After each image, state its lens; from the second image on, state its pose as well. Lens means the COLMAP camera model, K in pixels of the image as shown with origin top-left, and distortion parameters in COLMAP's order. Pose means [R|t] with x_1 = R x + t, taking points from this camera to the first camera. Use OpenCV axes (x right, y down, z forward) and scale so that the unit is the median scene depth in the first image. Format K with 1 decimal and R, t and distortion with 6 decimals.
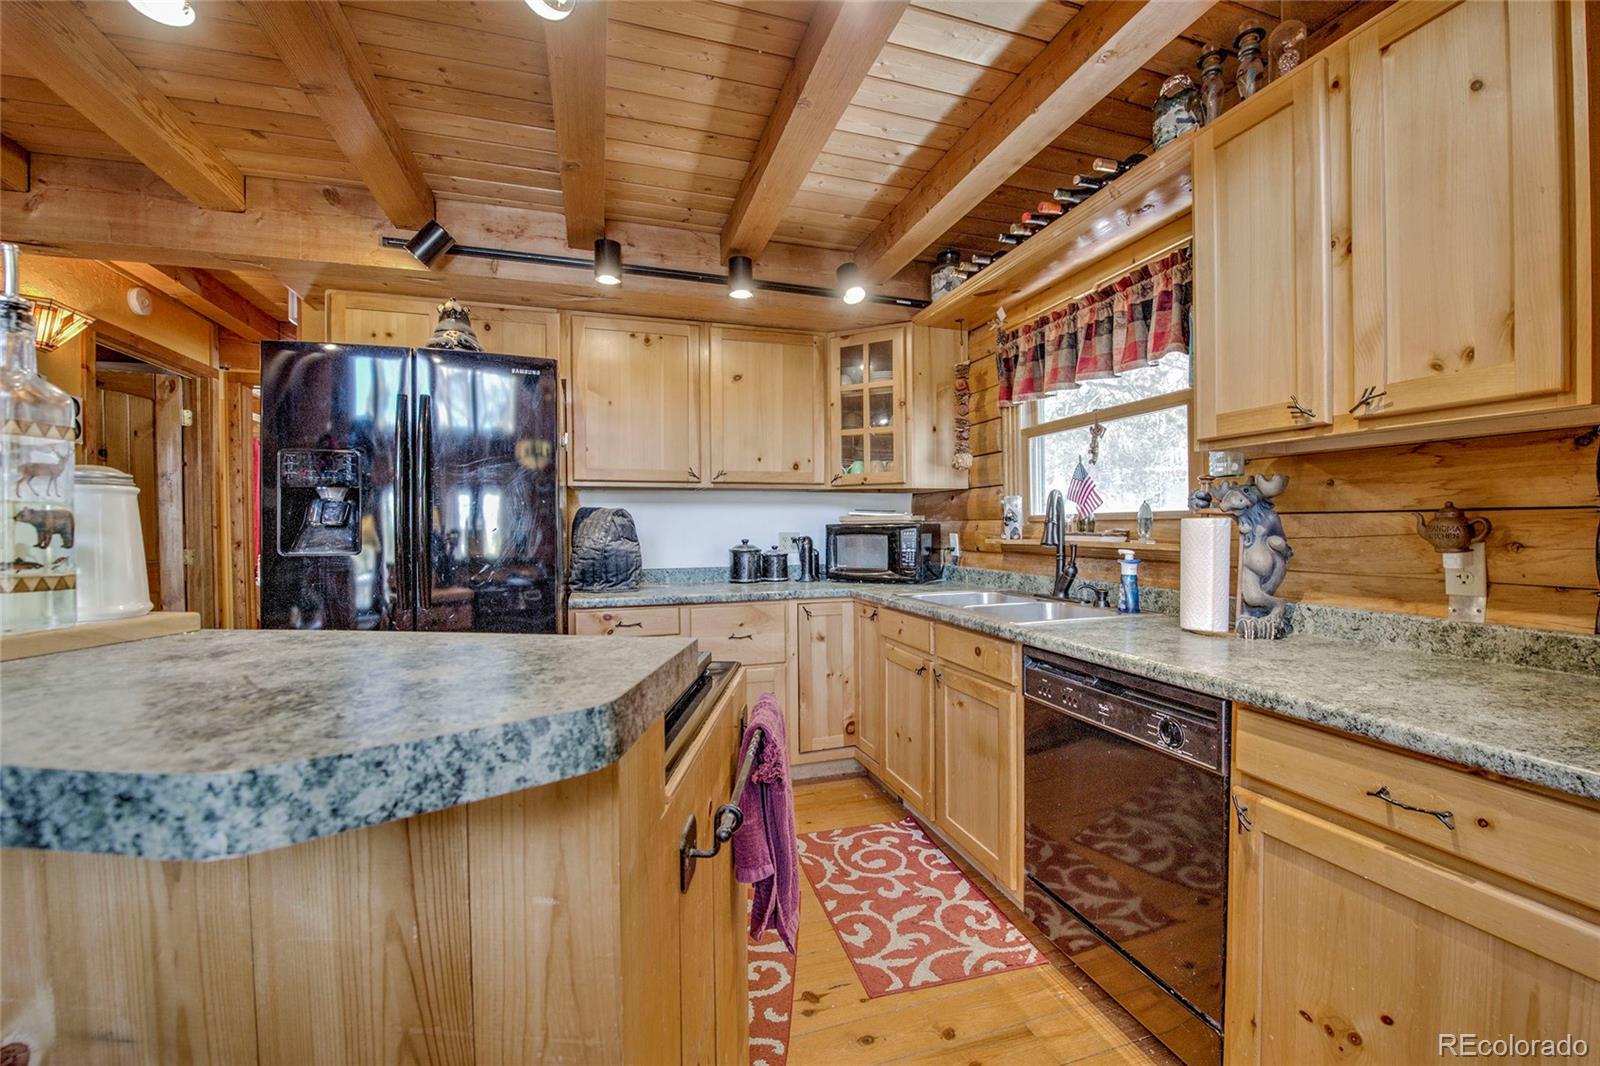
lens RADIAL K [[642.6, 0, 802.4], [0, 642.6, 536.1], [0, 0, 1]] dist [-0.016191, -0.000186]
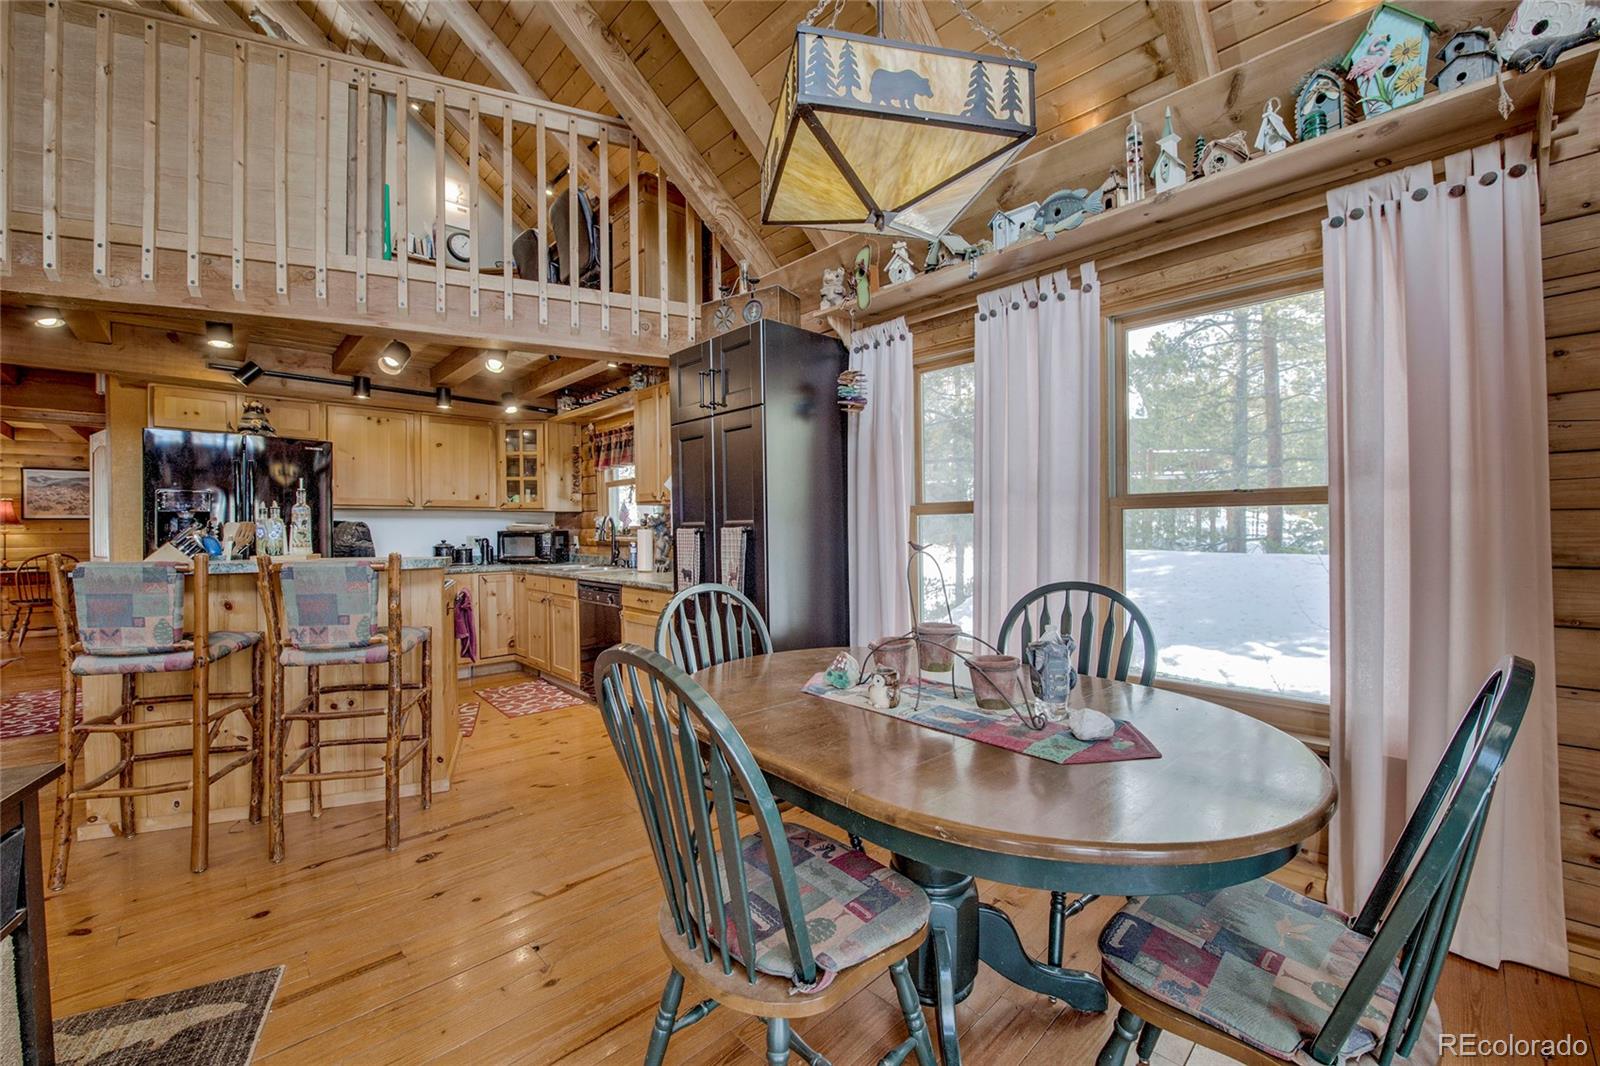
lens RADIAL K [[642.6, 0, 802.4], [0, 642.6, 536.1], [0, 0, 1]] dist [-0.016191, -0.000186]
pose [[0.899231, -0.003463, 0.437461, 0.023497], [0.006359, 0.999966, -0.005156, 0.010486], [-0.437429, 0.007418, 0.899222, -0.976200]]
